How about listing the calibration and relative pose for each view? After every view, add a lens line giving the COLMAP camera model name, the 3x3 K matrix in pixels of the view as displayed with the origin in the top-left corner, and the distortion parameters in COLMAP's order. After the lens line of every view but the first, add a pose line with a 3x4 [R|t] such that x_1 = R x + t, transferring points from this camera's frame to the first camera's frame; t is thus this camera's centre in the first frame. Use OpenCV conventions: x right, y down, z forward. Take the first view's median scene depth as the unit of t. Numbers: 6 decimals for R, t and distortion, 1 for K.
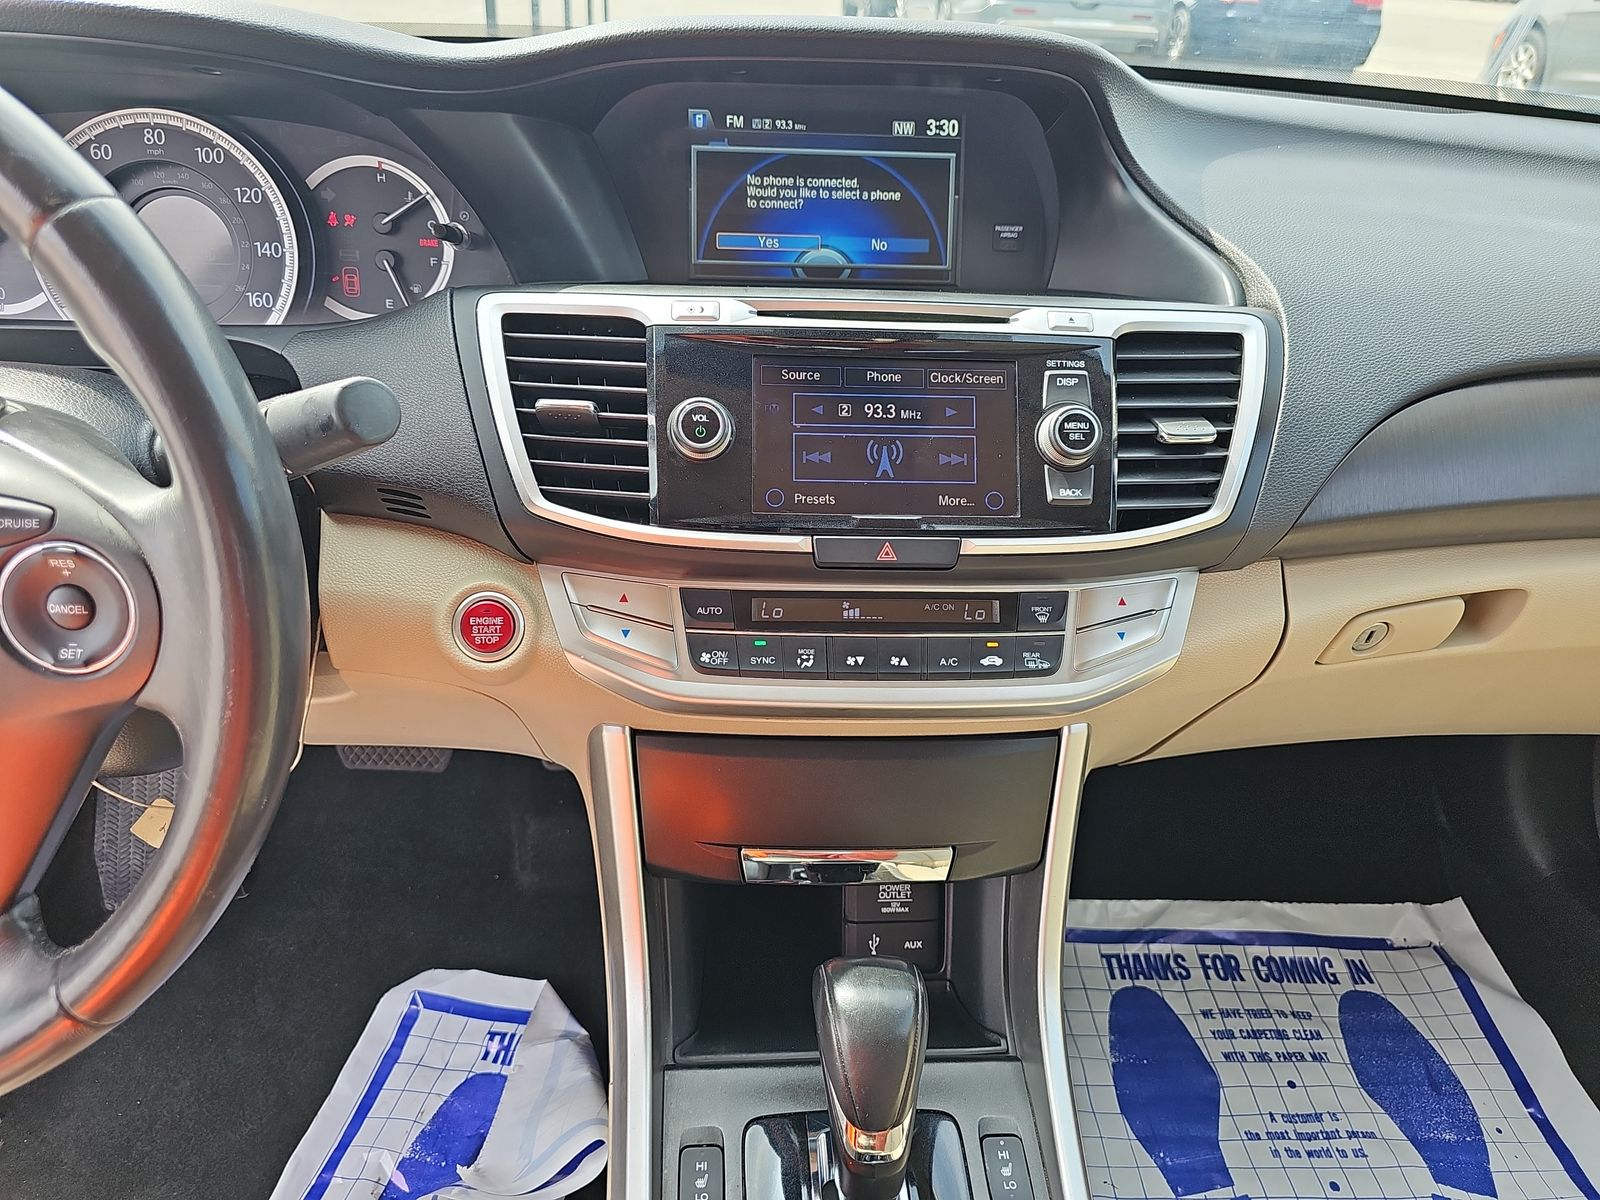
lens RADIAL K [[1100.1, 0, 800.0], [0, 1100.1, 600.0], [0, 0, 1]] dist [0.007113, -0.025594]
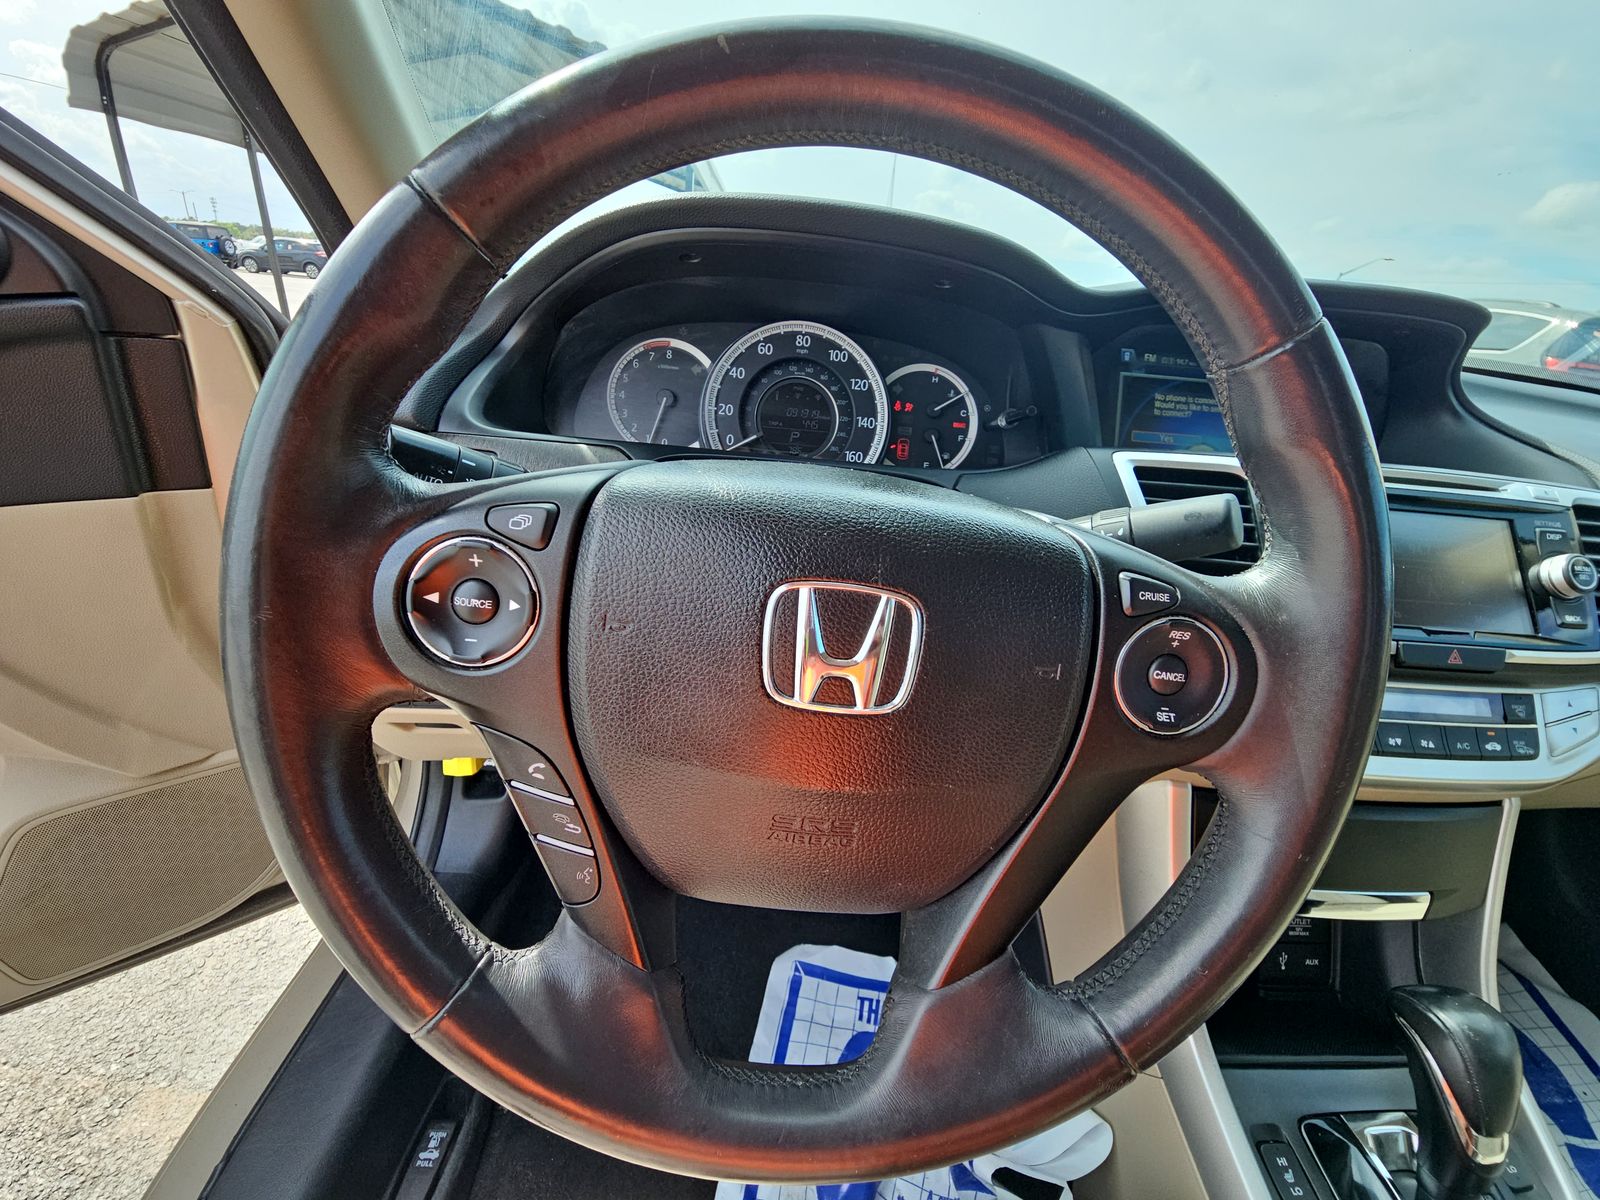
lens RADIAL K [[659.8, 0, 791.8], [0, 659.8, 591.2], [0, 0, 1]] dist [0.018037, -0.016941]
pose [[0.998754, 0.049666, -0.004839, -0.528956], [-0.049865, 0.989645, -0.134596, 0.016305], [-0.001896, 0.134669, 0.990889, 0.170855]]
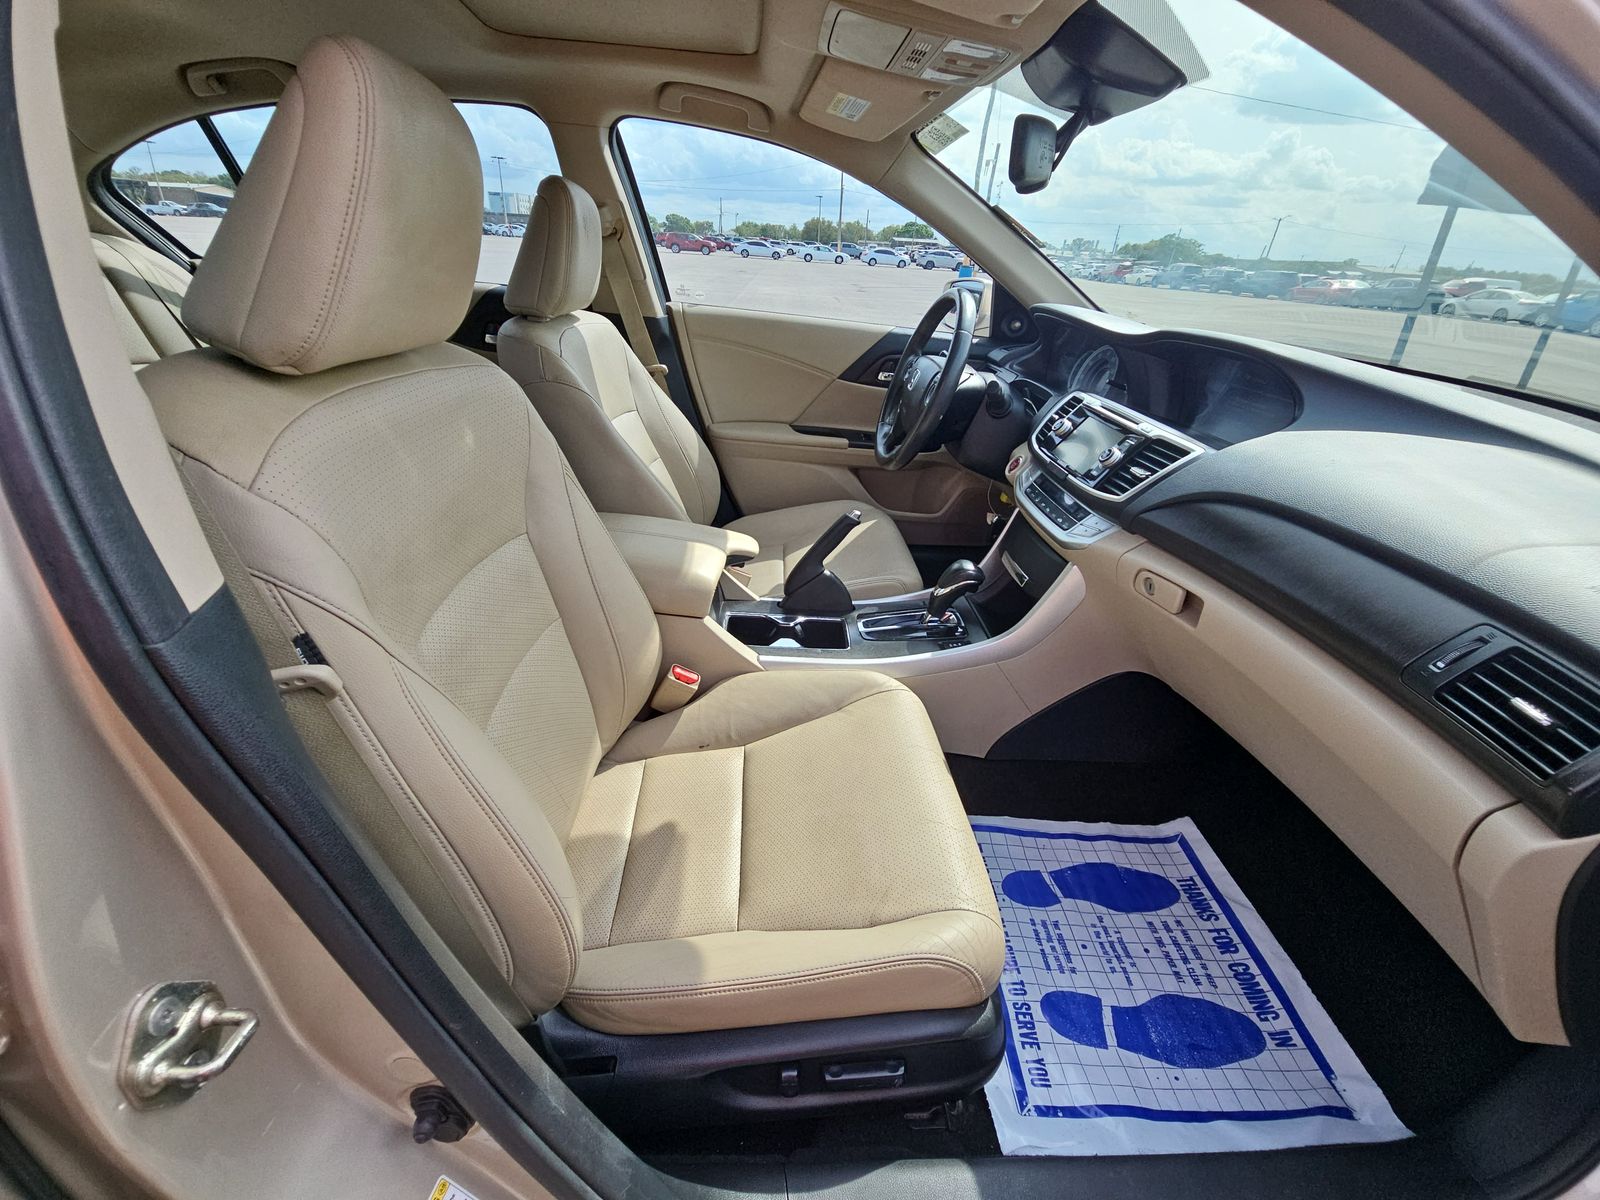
lens RADIAL K [[659.8, 0, 791.8], [0, 659.8, 591.2], [0, 0, 1]] dist [0.018037, -0.016941]
pose [[-0.006217, 0.430726, -0.902461, 1.555623], [-0.568423, 0.740973, 0.357567, -0.026020], [0.822713, 0.515203, 0.240228, 0.042411]]
